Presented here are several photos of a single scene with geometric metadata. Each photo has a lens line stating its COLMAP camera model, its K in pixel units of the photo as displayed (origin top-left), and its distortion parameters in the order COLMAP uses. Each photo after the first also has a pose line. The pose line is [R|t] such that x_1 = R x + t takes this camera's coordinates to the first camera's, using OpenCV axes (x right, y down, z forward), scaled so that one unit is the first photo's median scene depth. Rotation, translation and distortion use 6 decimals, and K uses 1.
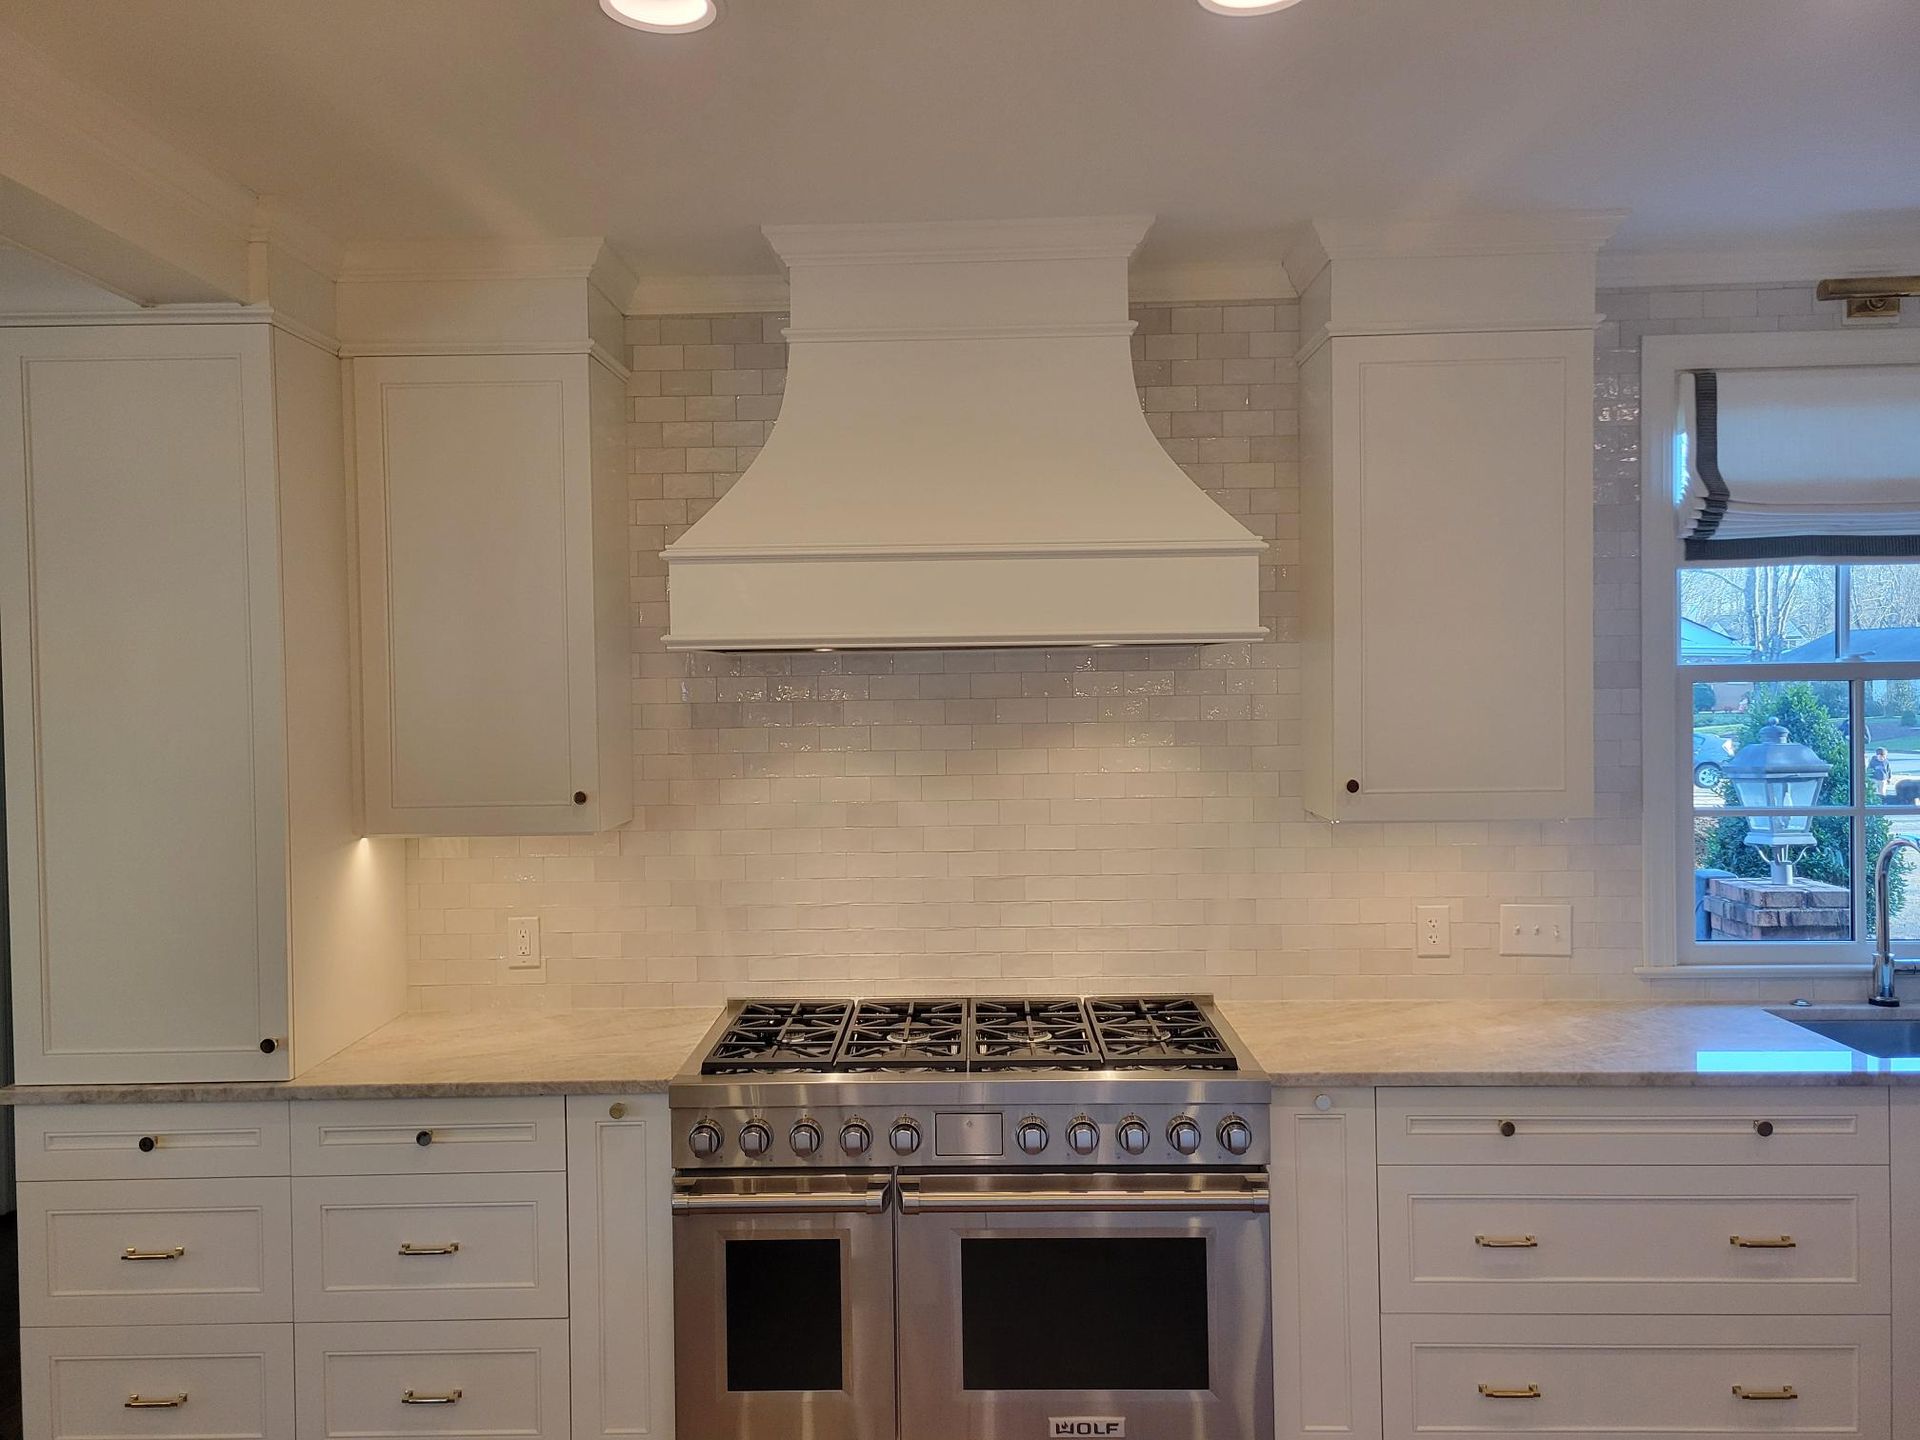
lens RADIAL K [[1431.2, 0, 937.1], [0, 1431.2, 707.3], [0, 0, 1]] dist [0.055247, -0.029384]
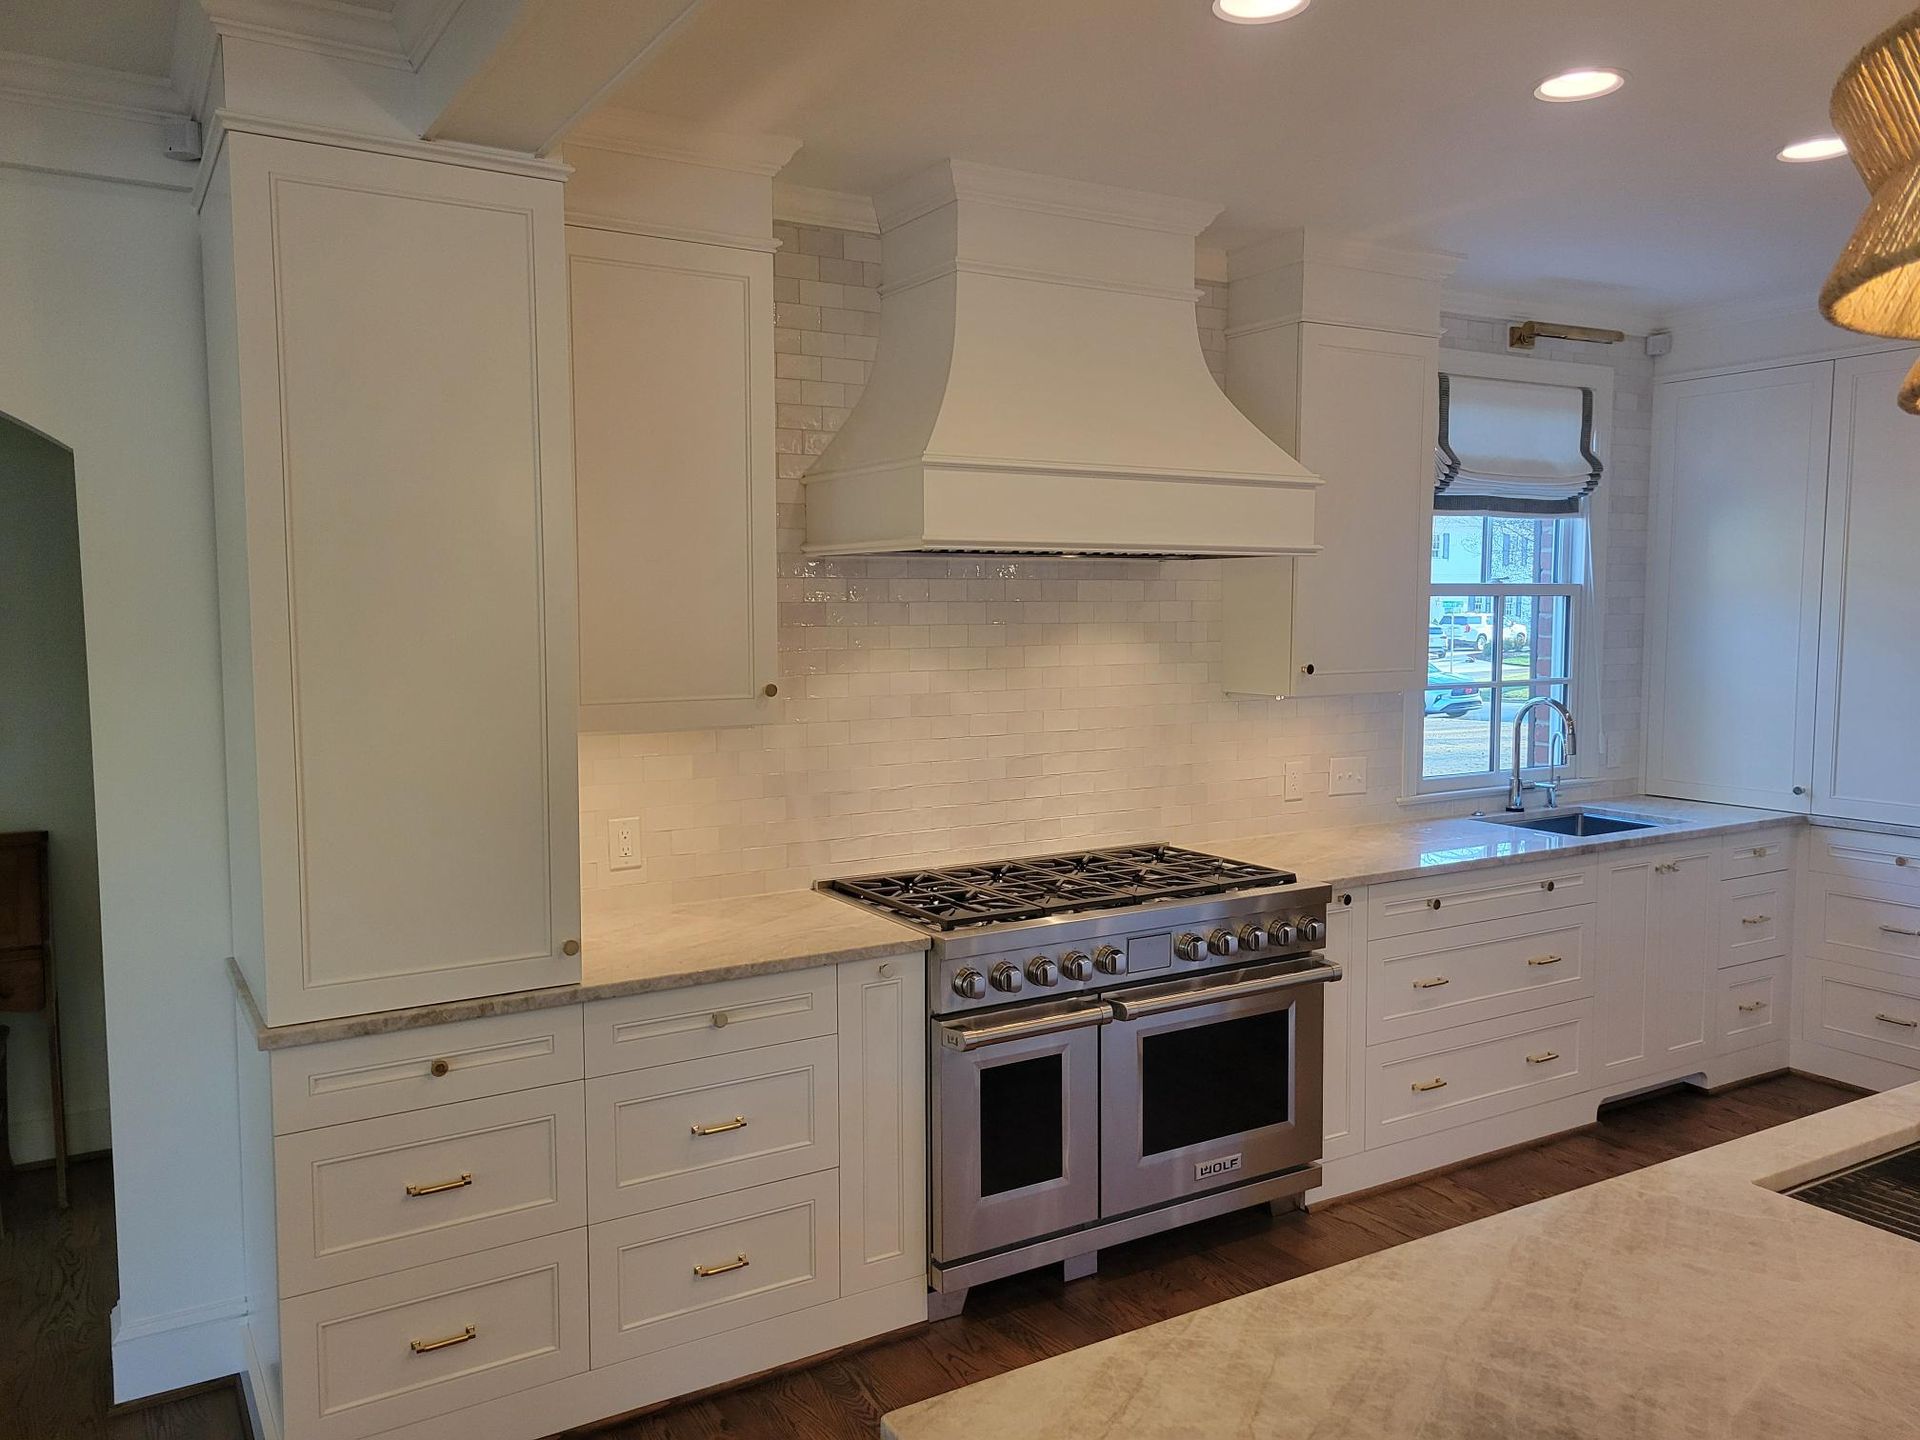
lens RADIAL K [[1431.2, 0, 933.0], [0, 1431.2, 722.2], [0, 0, 1]] dist [0.055247, -0.029384]
pose [[0.847421, -0.032206, 0.529944, -0.673435], [0.002177, 0.998361, 0.057191, 0.026023], [-0.530918, -0.047311, 0.846102, 0.062011]]
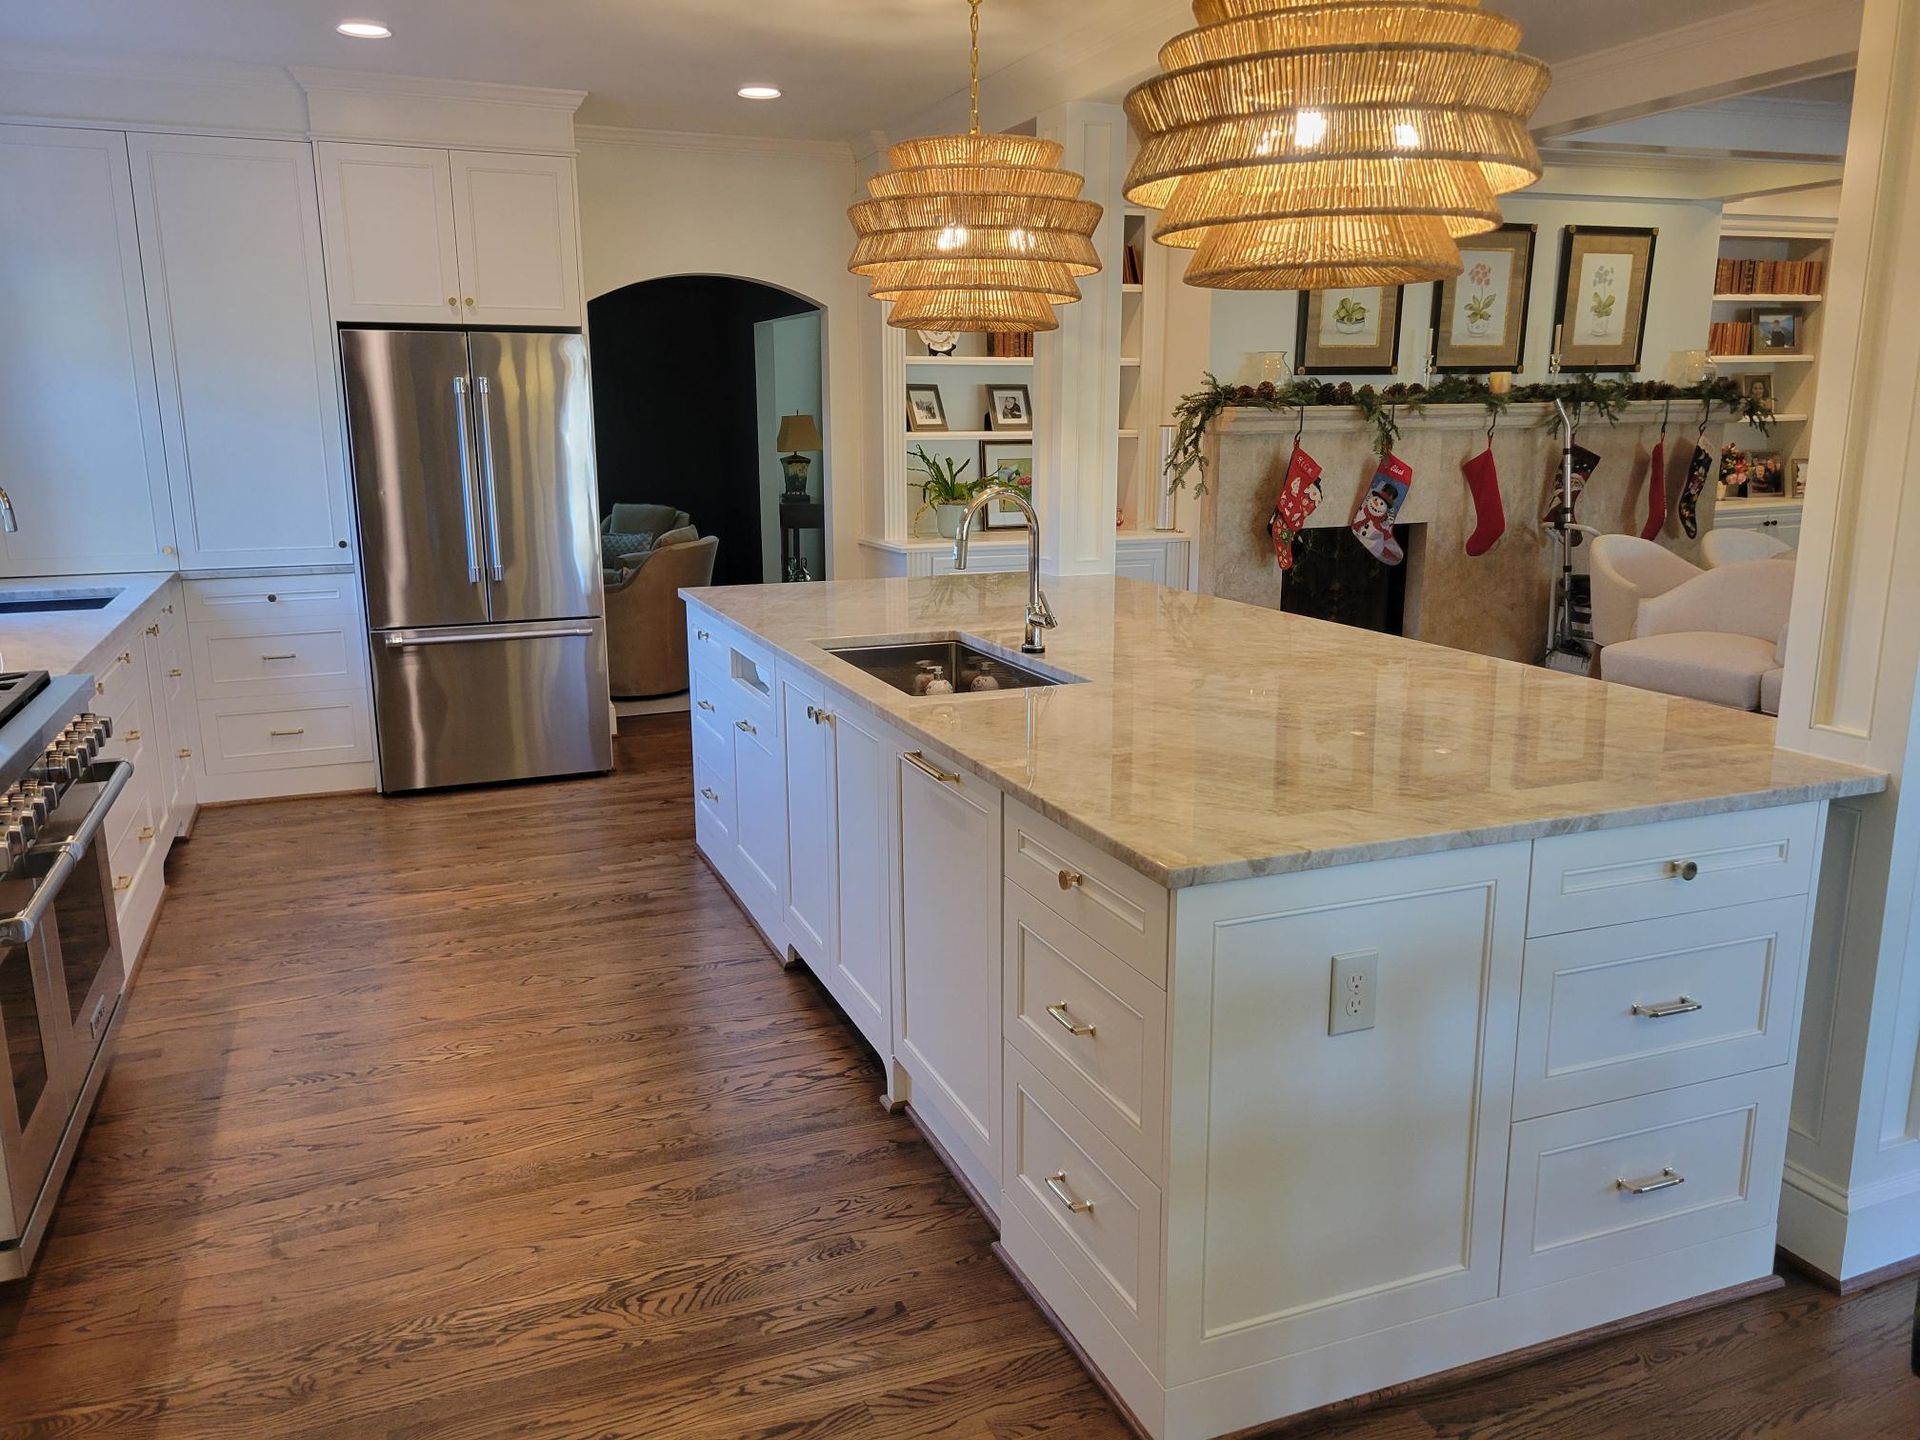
lens RADIAL K [[1431.2, 0, 942.8], [0, 1431.2, 721.3], [0, 0, 1]] dist [0.055247, -0.029384]
pose [[-0.391285, -0.179332, 0.902627, -0.950098], [0.031751, 0.977615, 0.207994, 0.062721], [-0.919722, 0.110044, -0.376832, 0.696948]]
